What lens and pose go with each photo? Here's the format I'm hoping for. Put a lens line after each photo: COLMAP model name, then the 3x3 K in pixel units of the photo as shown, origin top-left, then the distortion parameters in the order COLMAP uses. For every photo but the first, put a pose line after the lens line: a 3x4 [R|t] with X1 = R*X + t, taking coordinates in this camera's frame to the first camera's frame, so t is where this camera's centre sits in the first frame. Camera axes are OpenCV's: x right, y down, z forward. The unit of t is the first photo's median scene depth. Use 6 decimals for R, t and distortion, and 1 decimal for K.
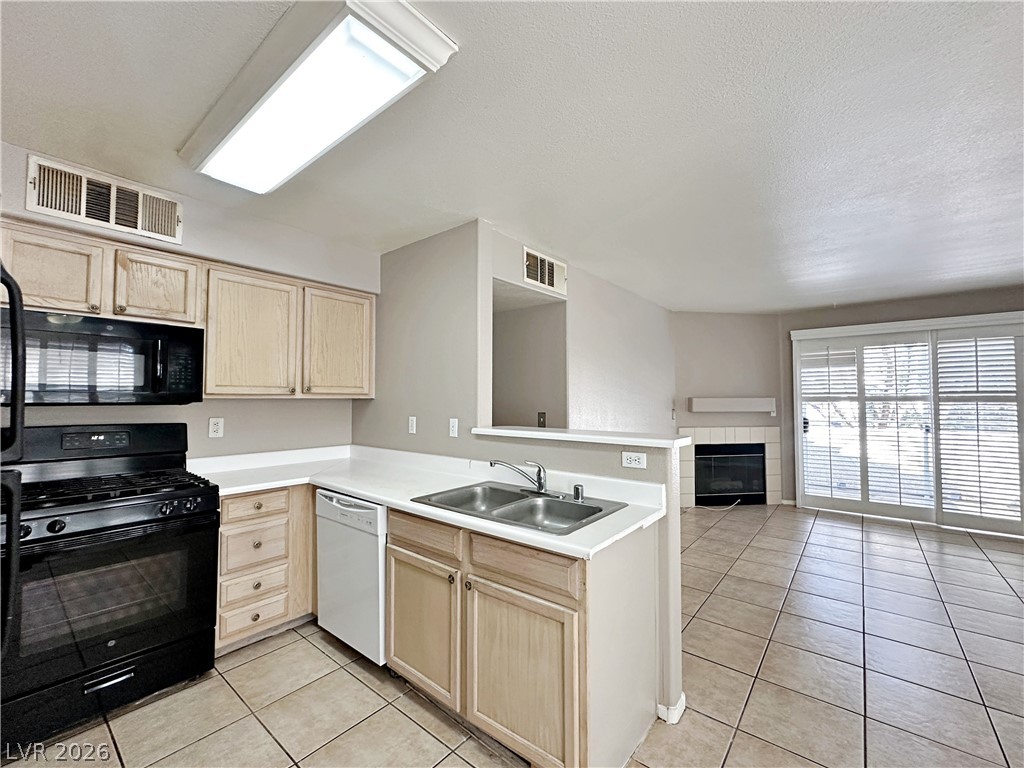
lens RADIAL K [[426.0, 0, 512.0], [0, 426.0, 384.0], [0, 0, 1]] dist [-0.002058, -0.000099]
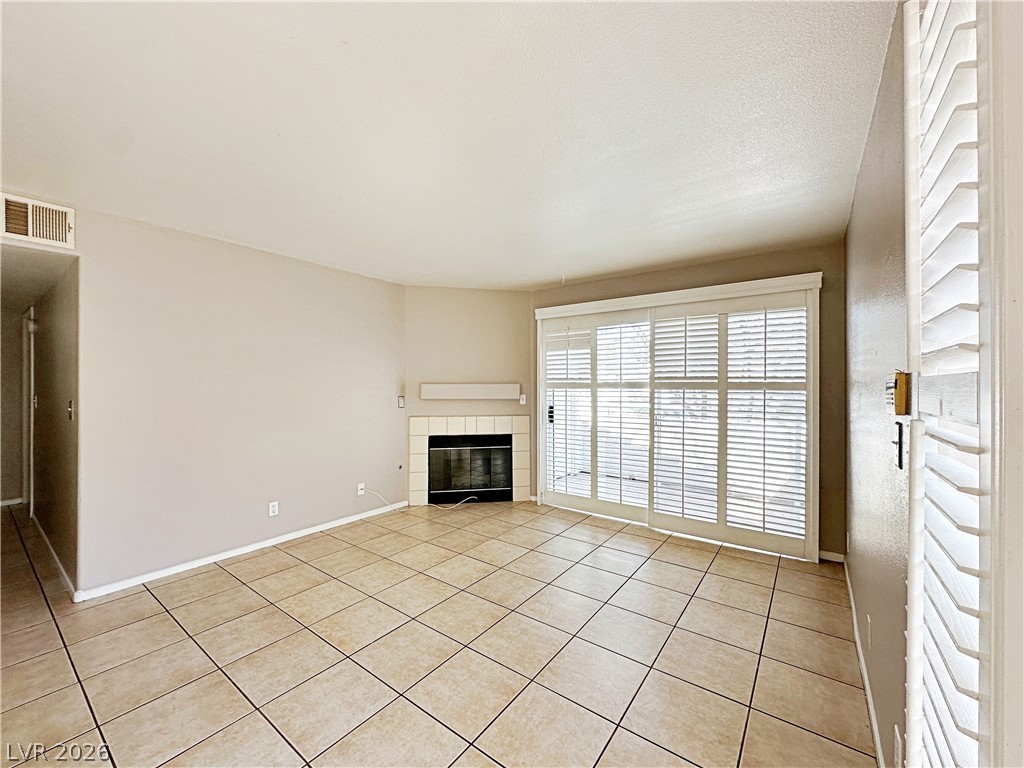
lens RADIAL K [[415.3, 0, 512.0], [0, 415.3, 384.0], [0, 0, 1]] dist [0.001245, 0.000207]
pose [[0.998649, 0.004057, 0.051804, 1.105268], [-0.005906, 0.999349, 0.035589, 0.003854], [-0.051626, -0.035846, 0.998023, 0.253777]]
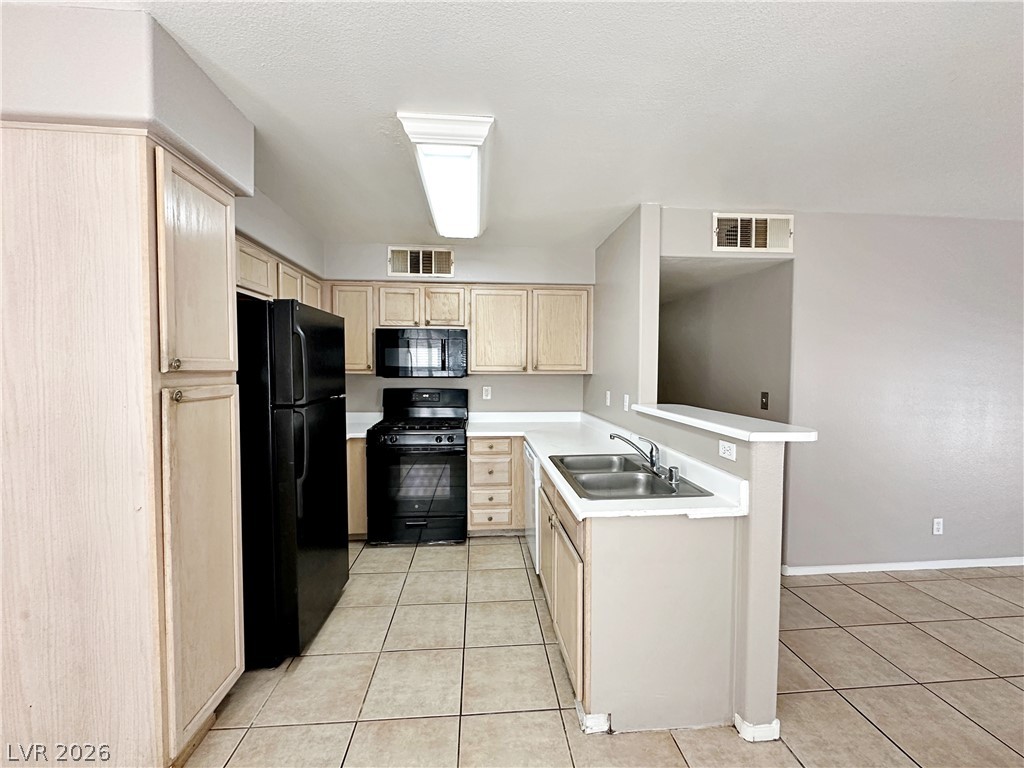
lens RADIAL K [[415.3, 0, 512.0], [0, 415.3, 384.0], [0, 0, 1]] dist [0.001245, 0.000207]
pose [[0.700846, 0.030887, -0.712644, 0.414174], [0.020546, 0.997773, 0.063451, -0.020328], [0.713017, -0.059111, 0.698651, 0.039116]]
